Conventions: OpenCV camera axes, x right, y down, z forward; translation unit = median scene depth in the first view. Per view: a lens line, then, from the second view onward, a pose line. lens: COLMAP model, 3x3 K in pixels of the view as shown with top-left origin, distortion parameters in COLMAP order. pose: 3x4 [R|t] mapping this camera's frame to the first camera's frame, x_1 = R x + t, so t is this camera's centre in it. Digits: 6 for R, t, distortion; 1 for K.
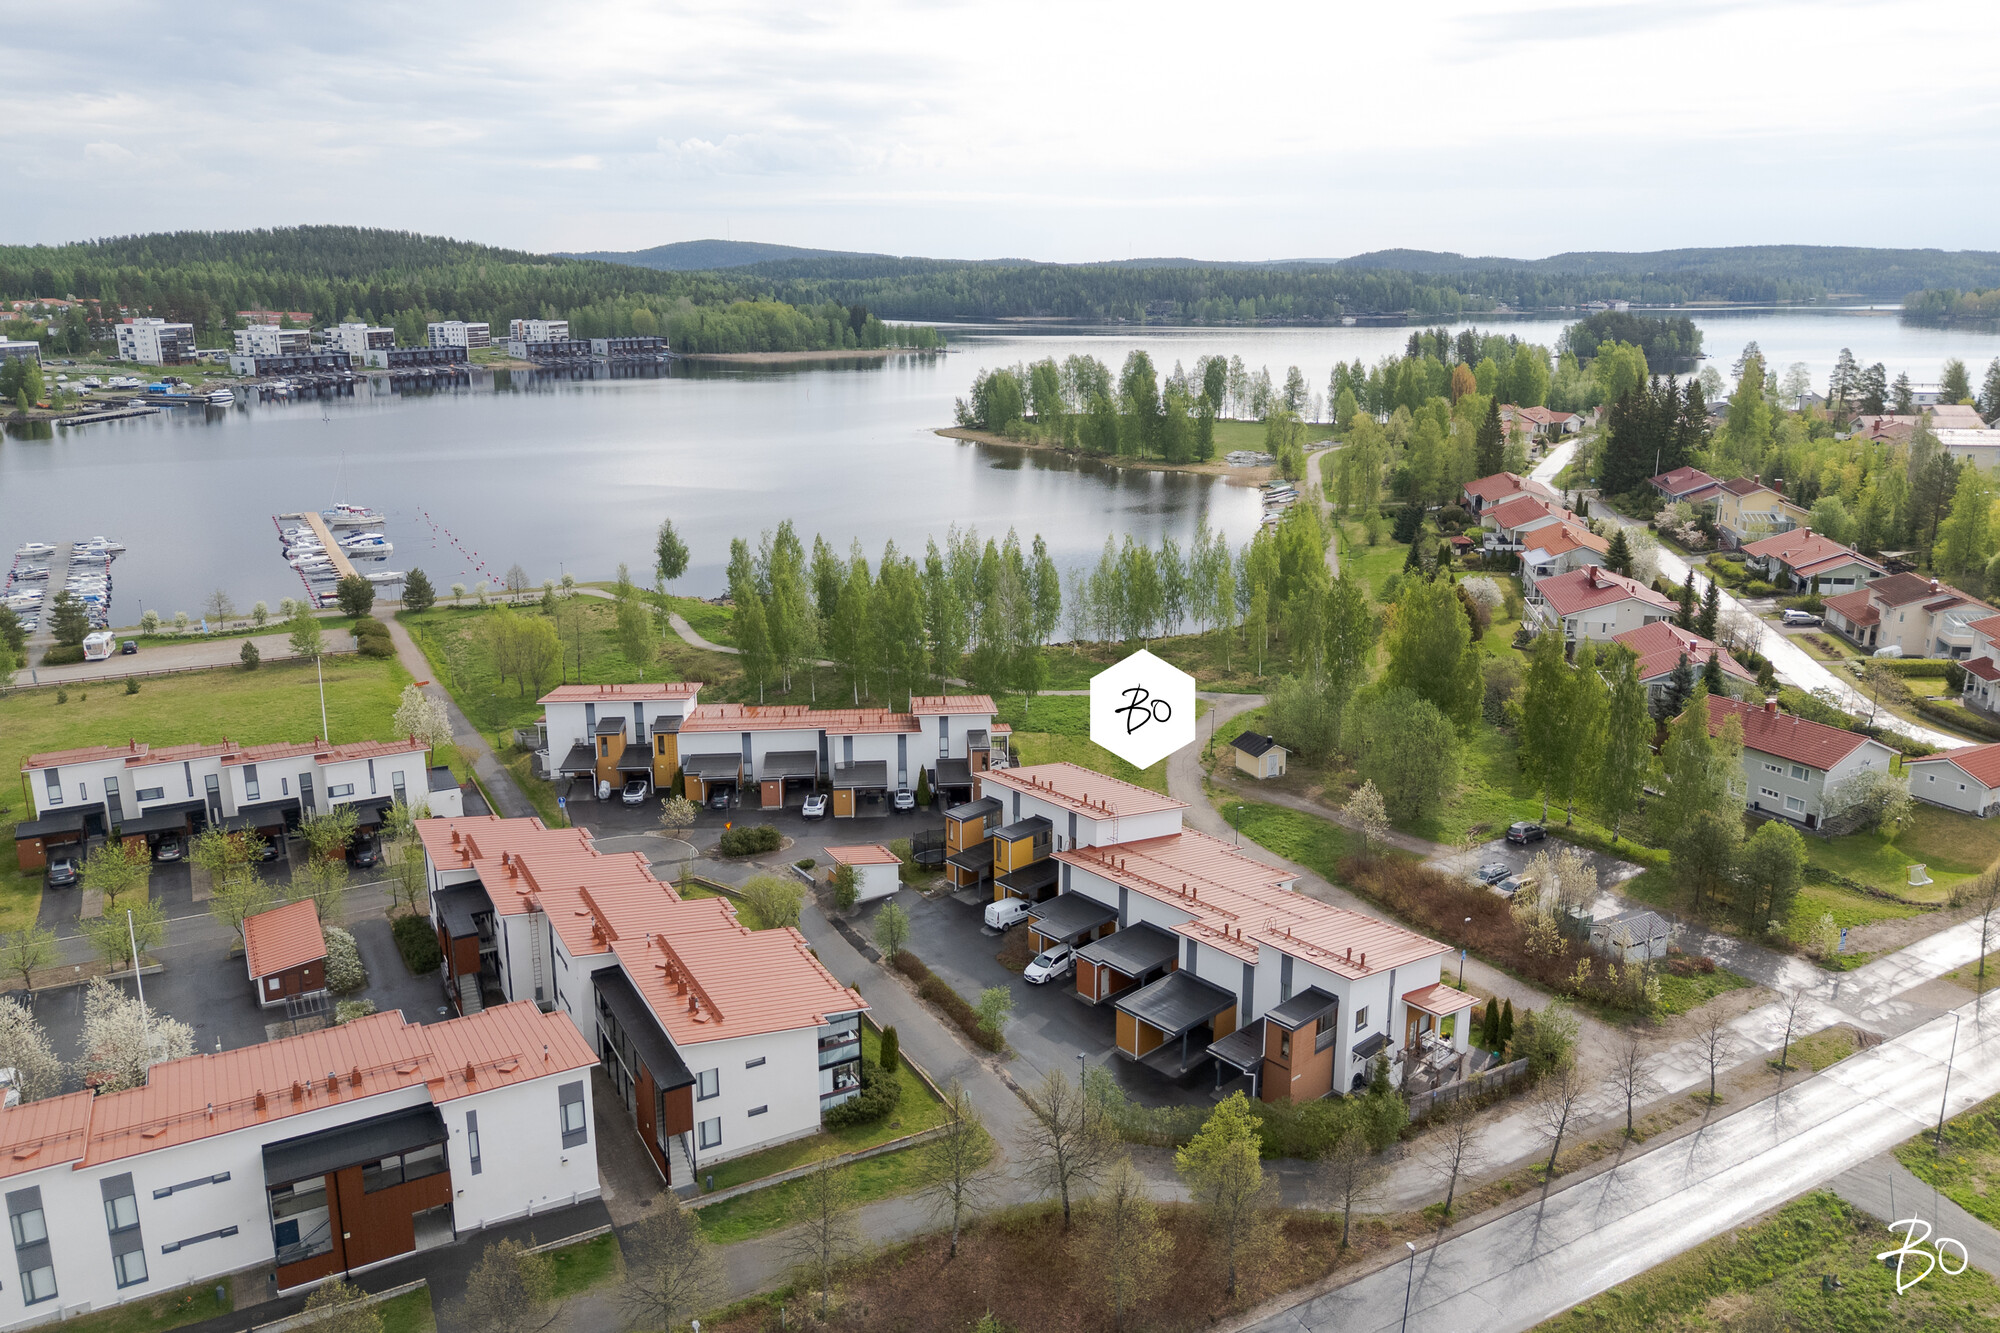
lens RADIAL K [[1421.4, 0, 1003.1], [0, 1421.4, 667.9], [0, 0, 1]] dist [0.162433, -0.293541]
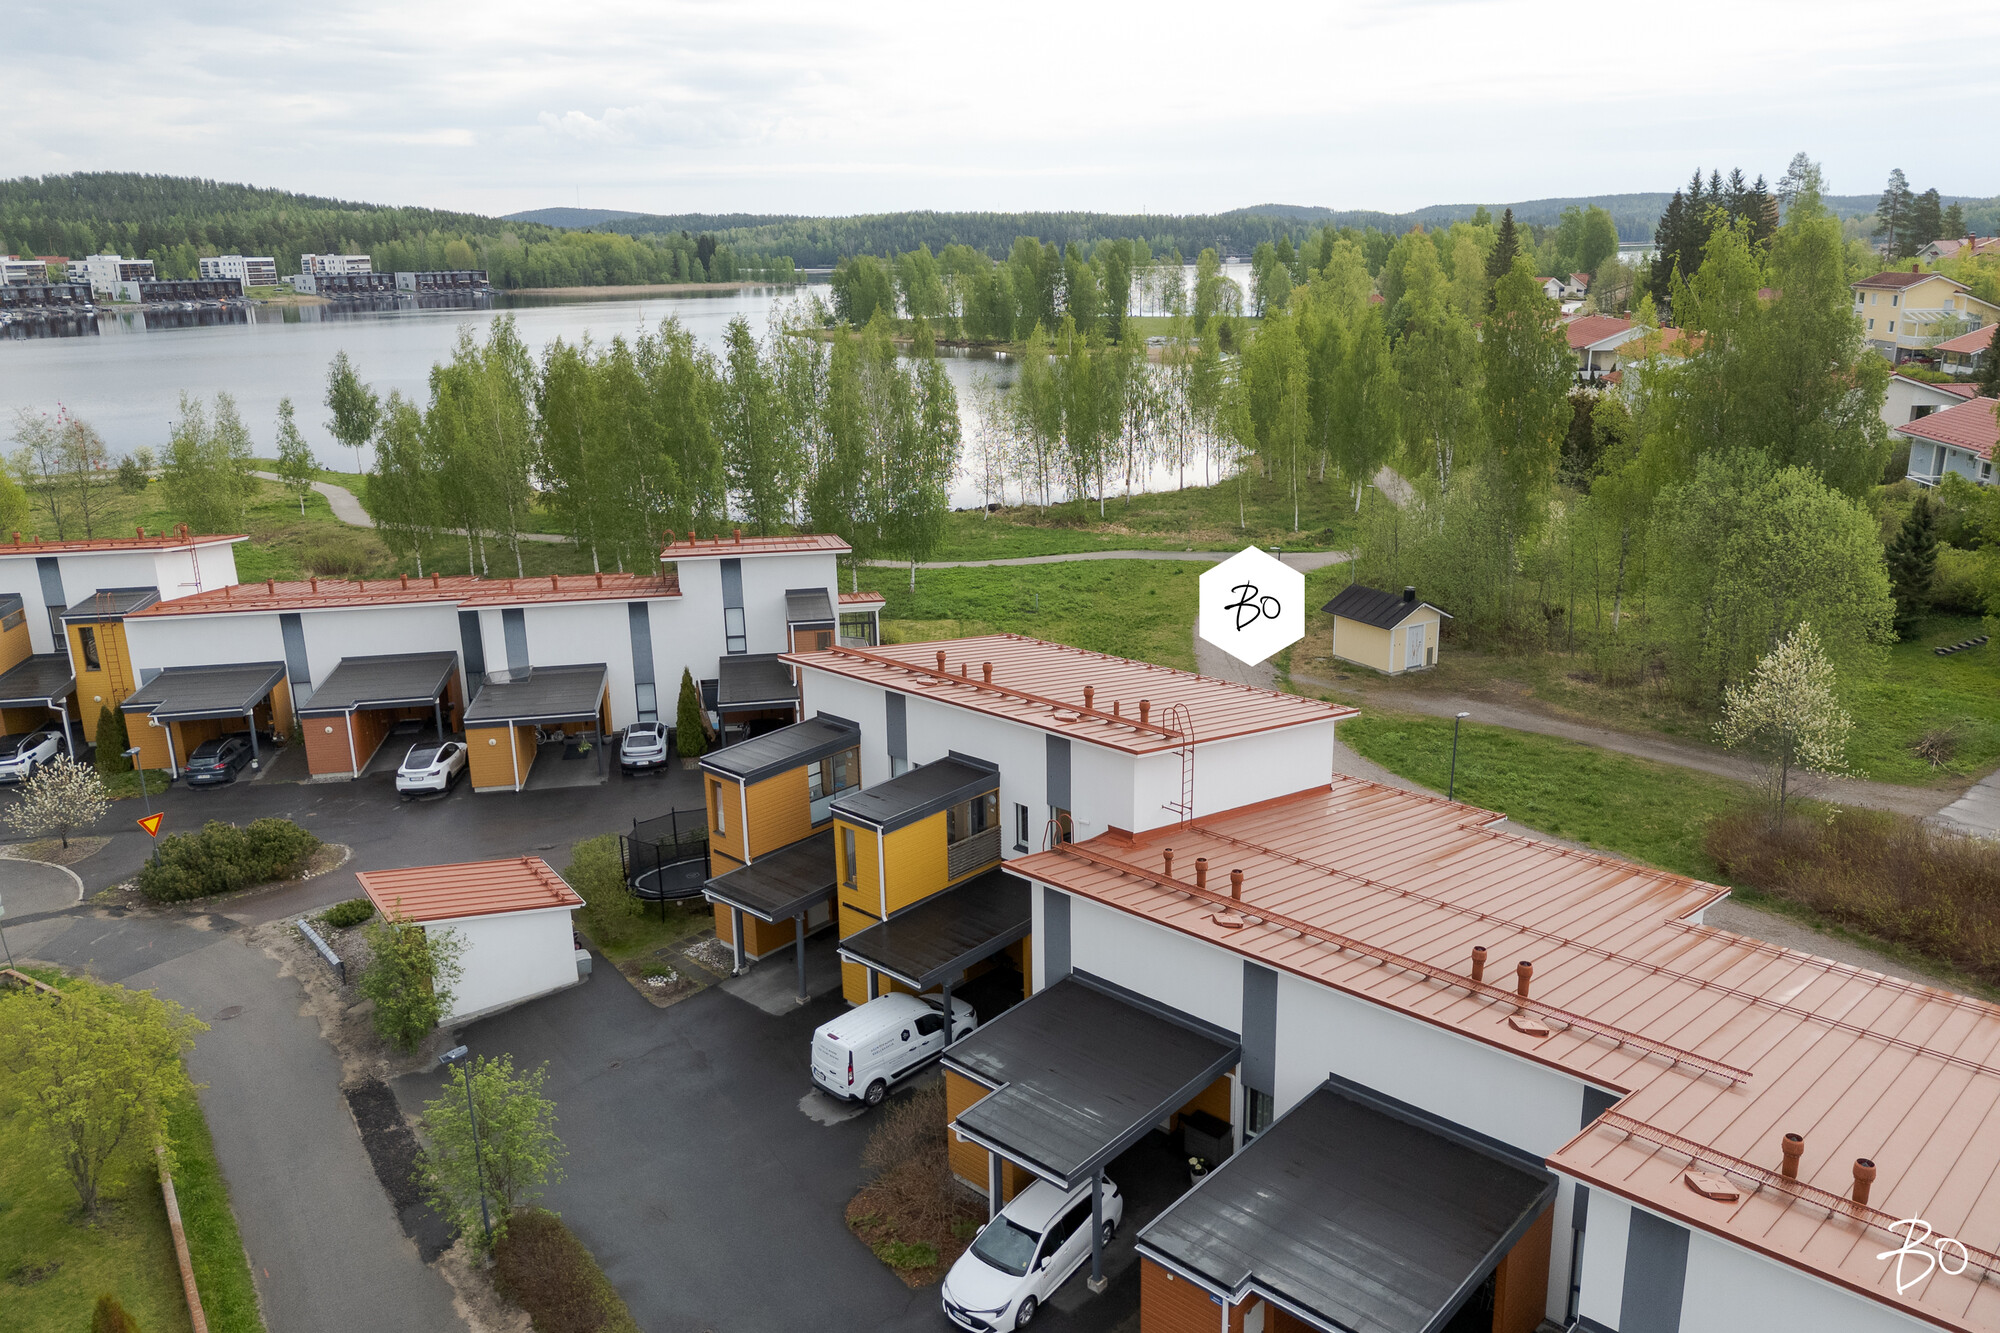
lens RADIAL K [[1443.6, 0, 1006.1], [0, 1443.6, 642.7], [0, 0, 1]] dist [0.077384, -0.072596]
pose [[0.995814, -0.038251, 0.083016, 0.006310], [0.038363, 0.999264, 0.000249, 0.064014], [-0.082965, 0.002937, 0.996548, 0.533820]]
